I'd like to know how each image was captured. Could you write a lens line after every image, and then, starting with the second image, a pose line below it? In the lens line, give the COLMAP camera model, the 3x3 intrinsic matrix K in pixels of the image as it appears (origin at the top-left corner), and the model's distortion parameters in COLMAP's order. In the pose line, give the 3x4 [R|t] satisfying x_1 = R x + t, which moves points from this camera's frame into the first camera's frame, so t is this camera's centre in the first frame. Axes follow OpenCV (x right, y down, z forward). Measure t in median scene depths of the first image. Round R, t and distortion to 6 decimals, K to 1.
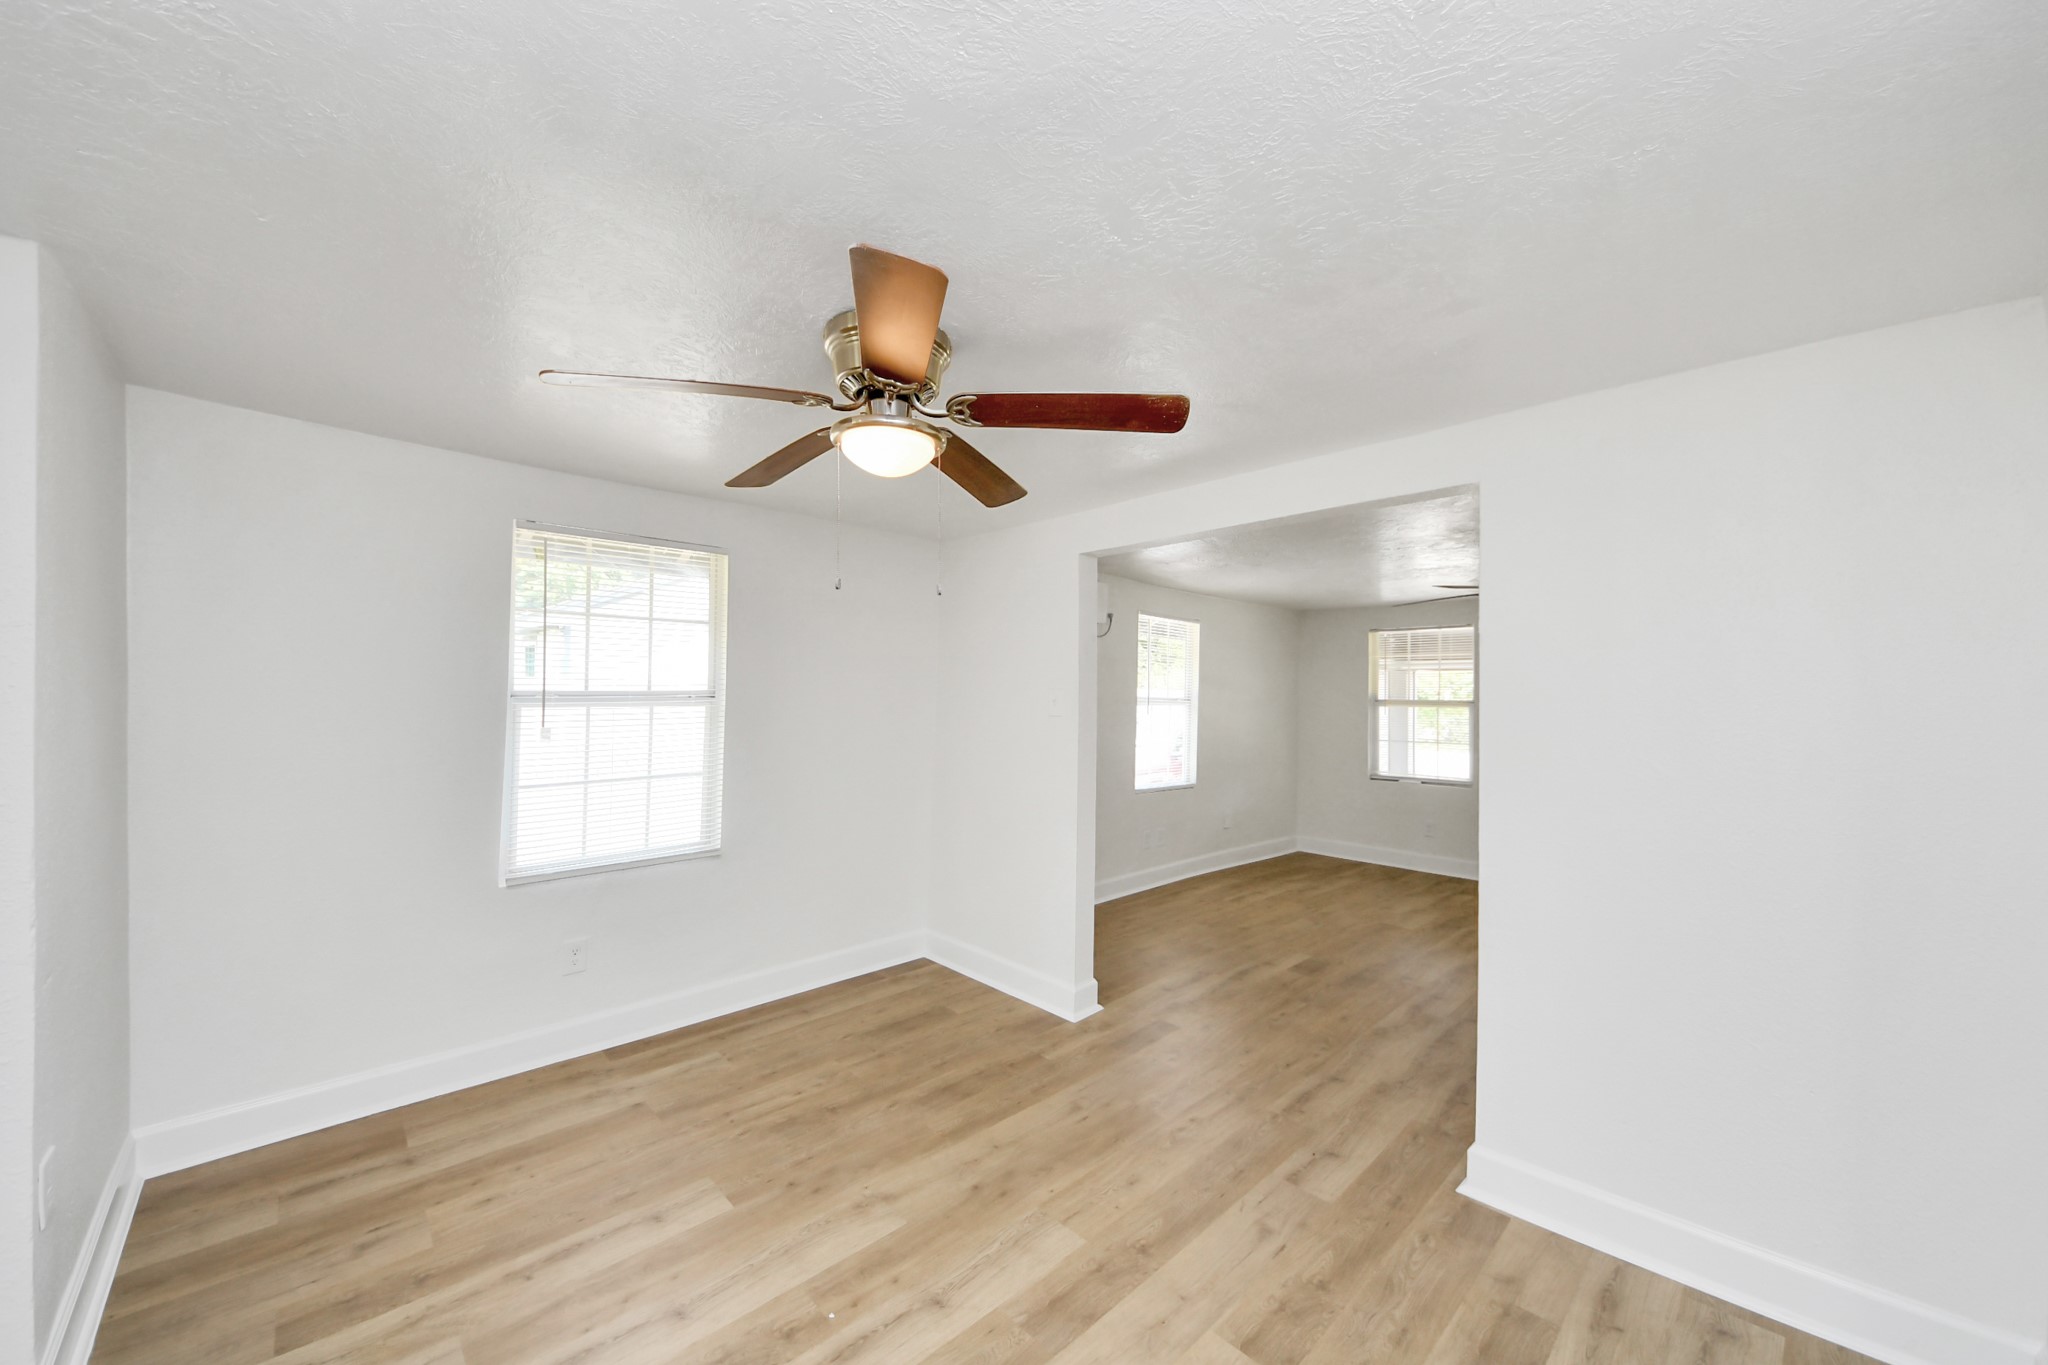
lens RADIAL K [[753.9, 0, 1020.9], [0, 753.9, 682.2], [0, 0, 1]] dist [0.033611, -0.024253]
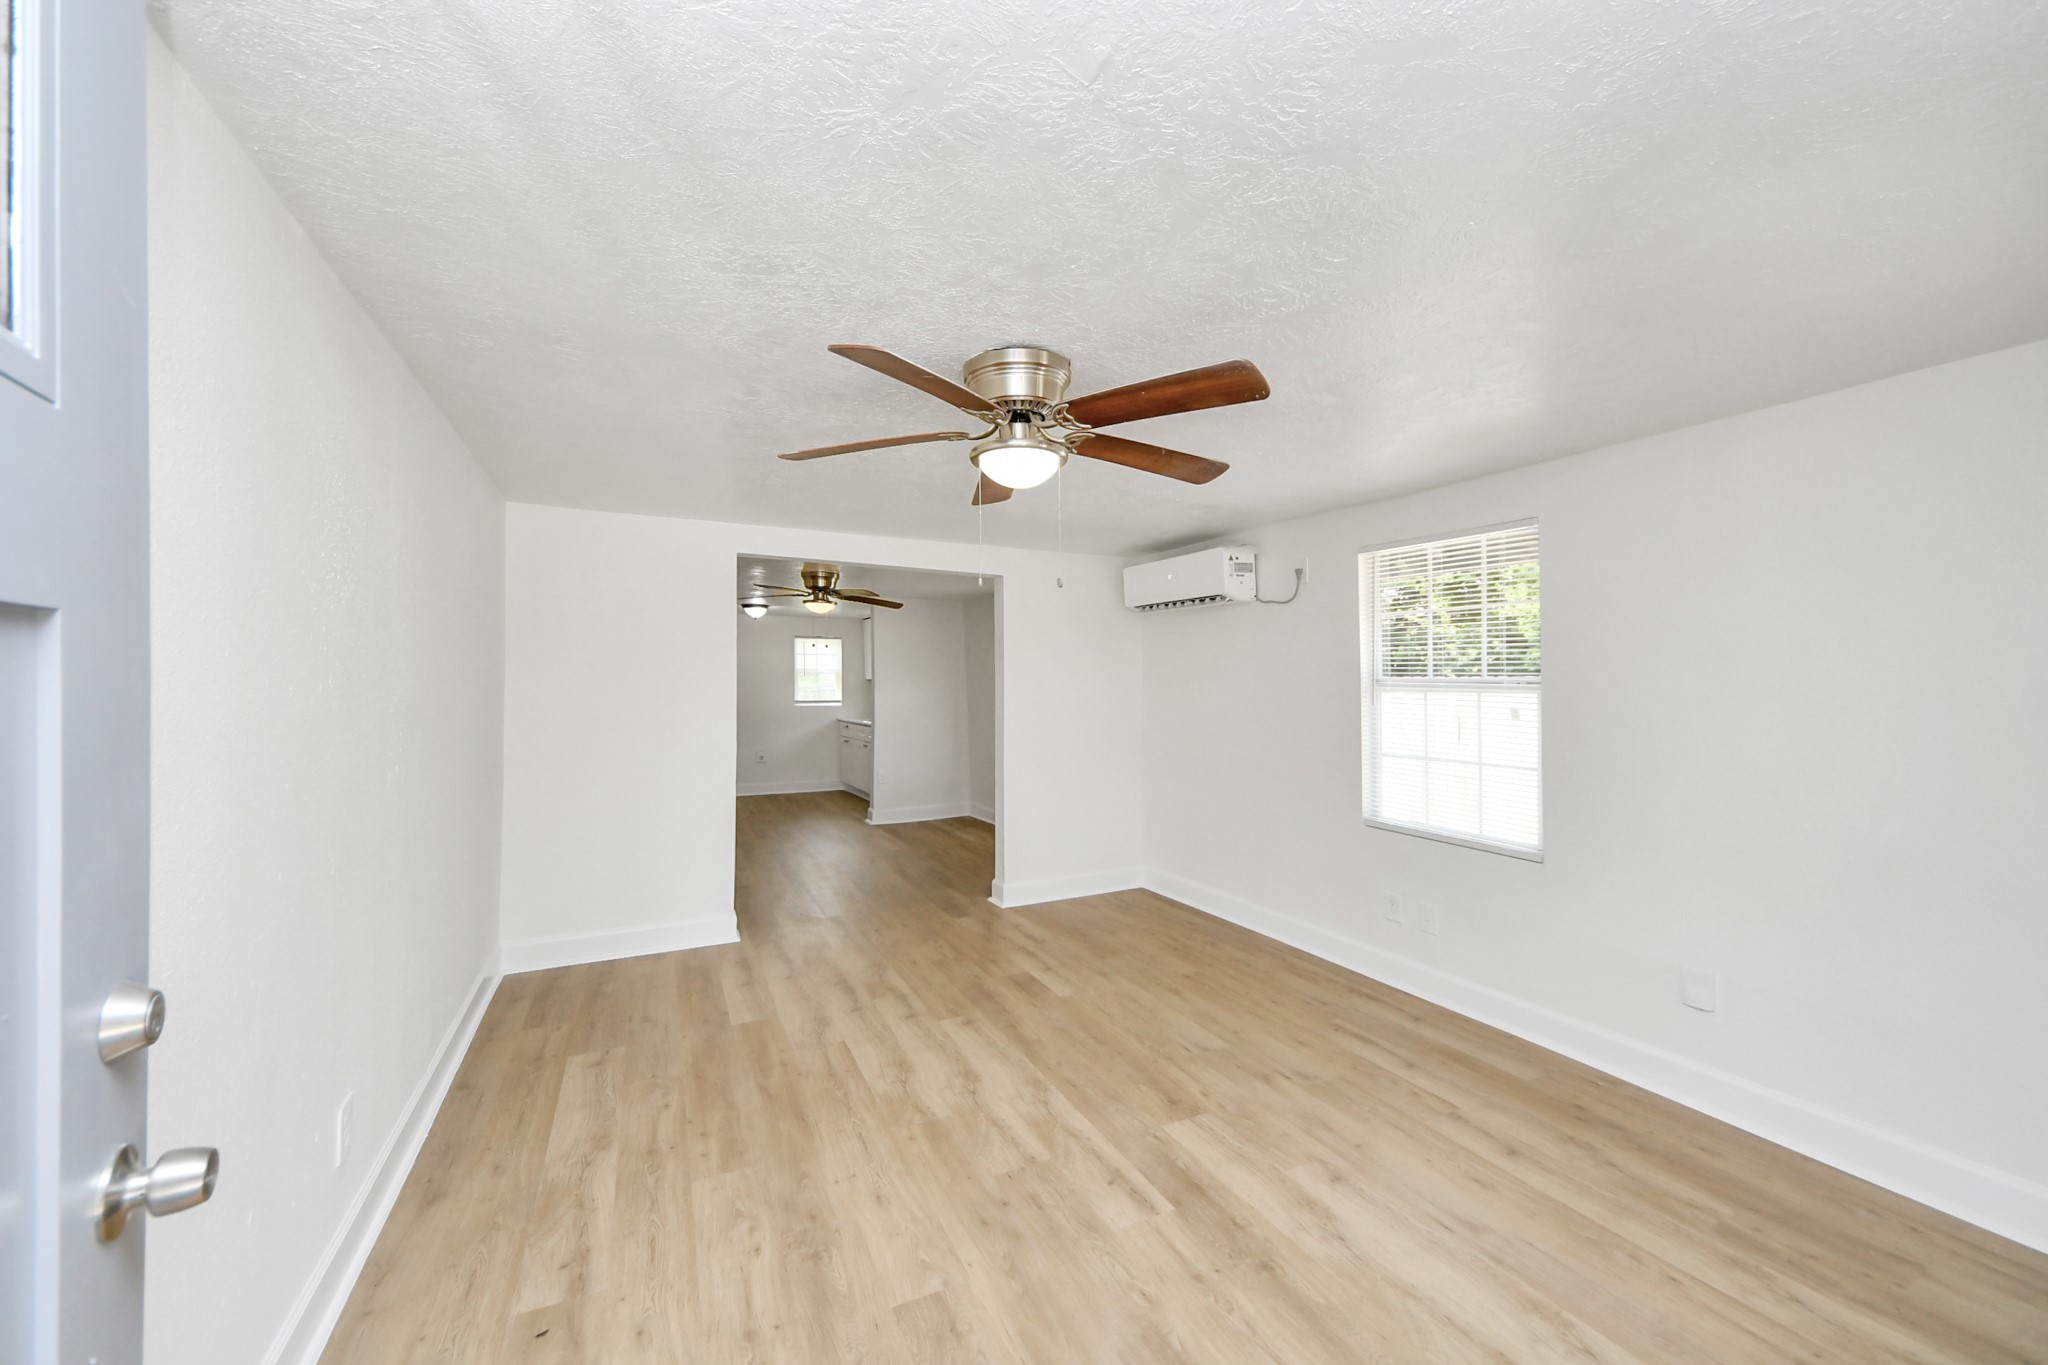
lens RADIAL K [[734.7, 0, 1004.9], [0, 734.7, 686.2], [0, 0, 1]] dist [0.063623, -0.032655]
pose [[-0.320530, -0.022497, -0.946971, 0.841951], [0.004762, 0.999667, -0.025361, 0.040575], [0.947227, -0.012638, -0.320316, 0.879591]]
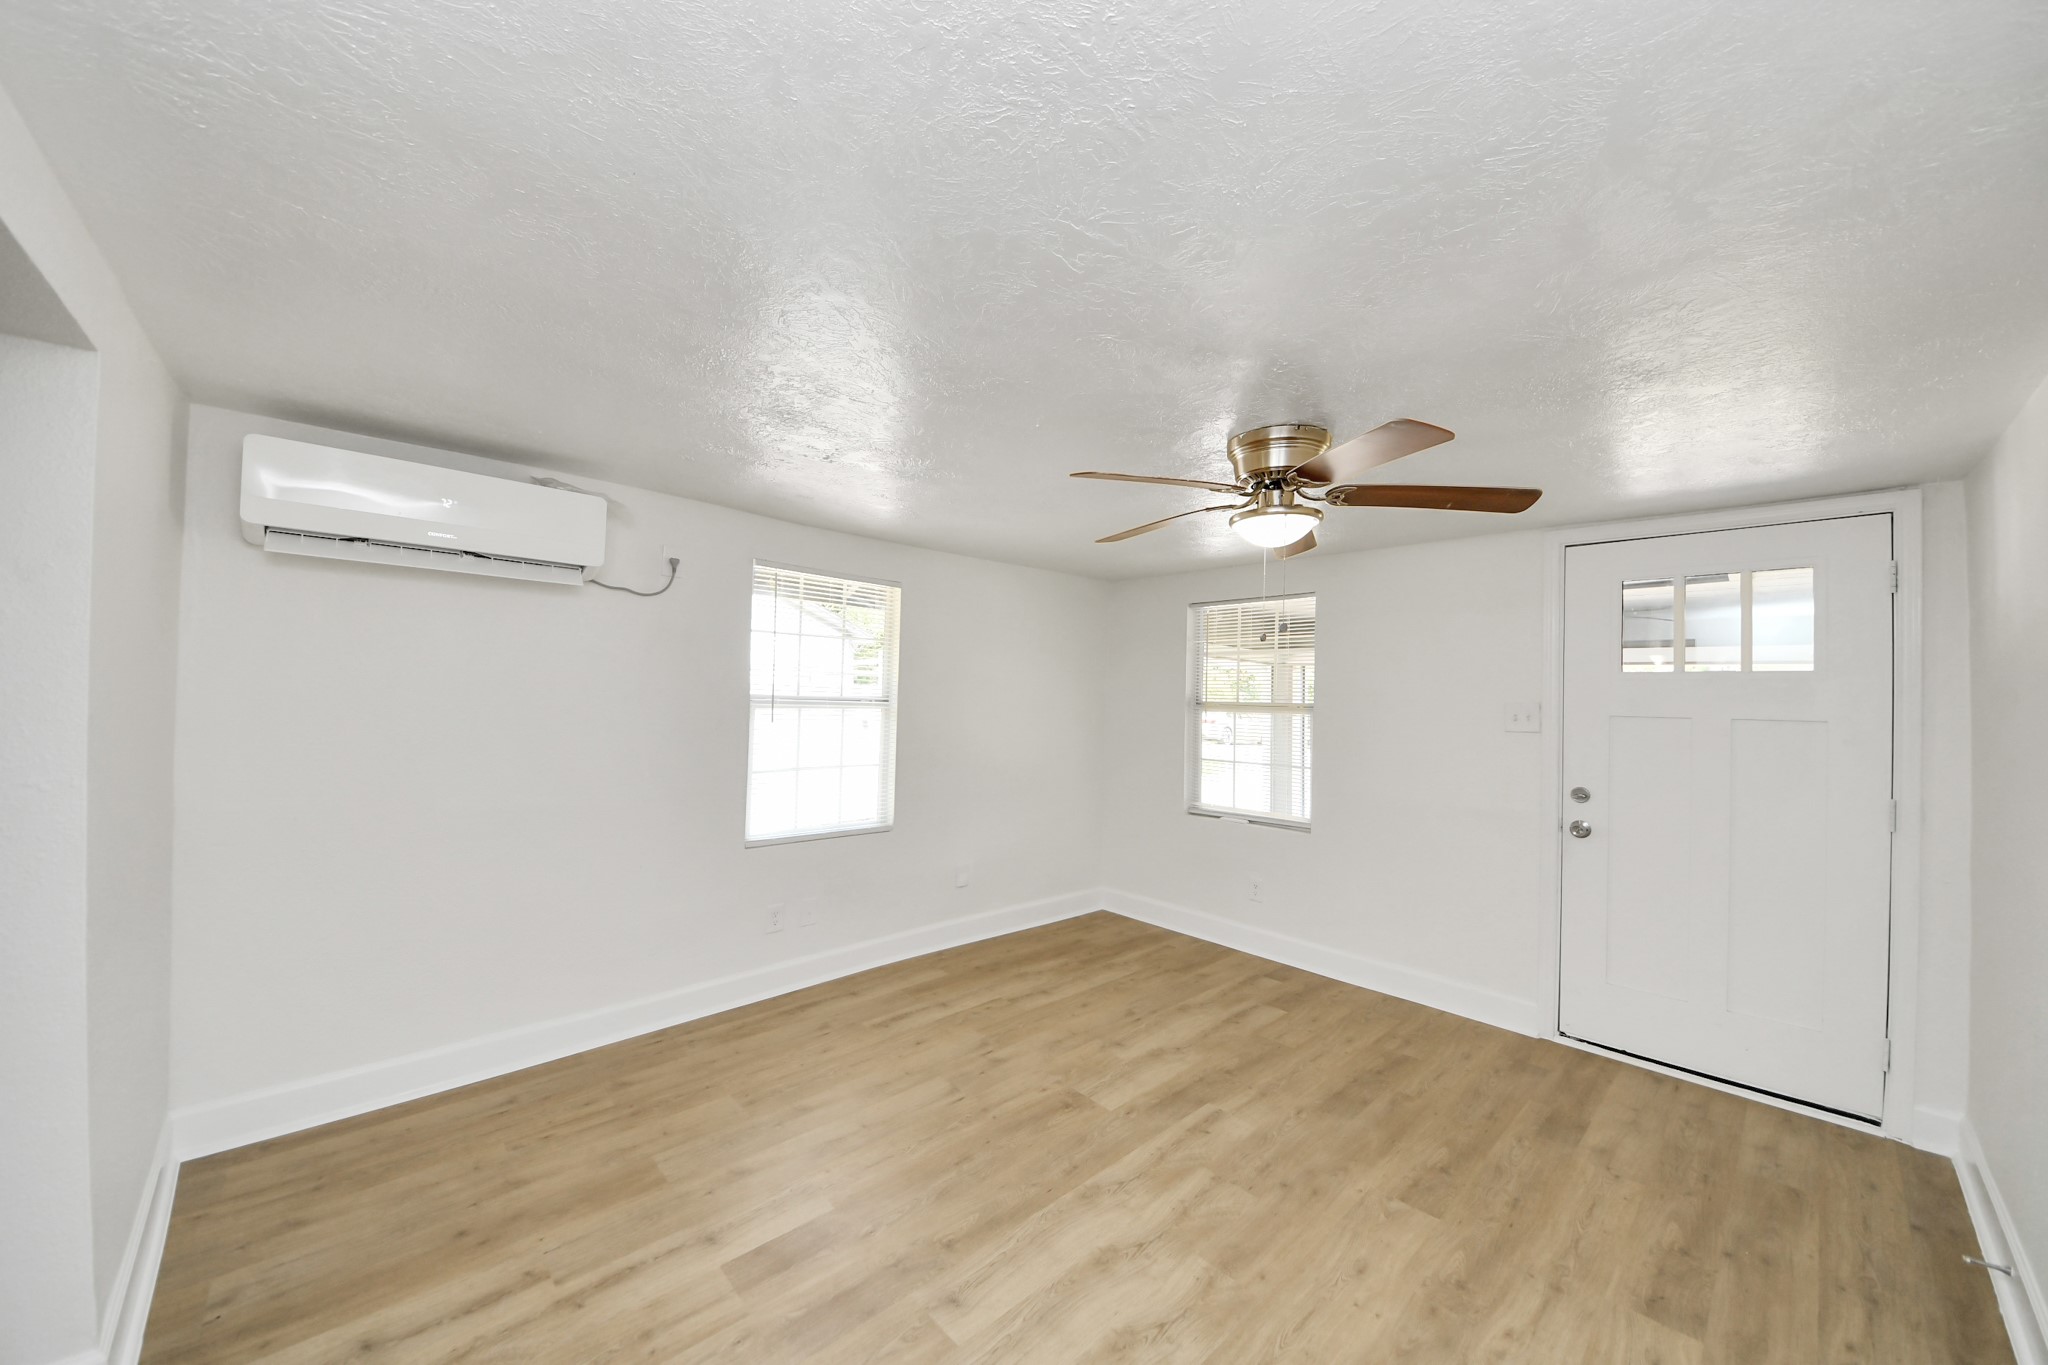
lens RADIAL K [[725.3, 0, 1017.3], [0, 725.3, 680.8], [0, 0, 1]] dist [0.043479, -0.028851]
pose [[0.999593, 0.006281, -0.027815, 0.379257], [-0.006427, 0.999966, -0.005171, 0.008907], [0.027781, 0.005347, 0.999600, 0.375686]]
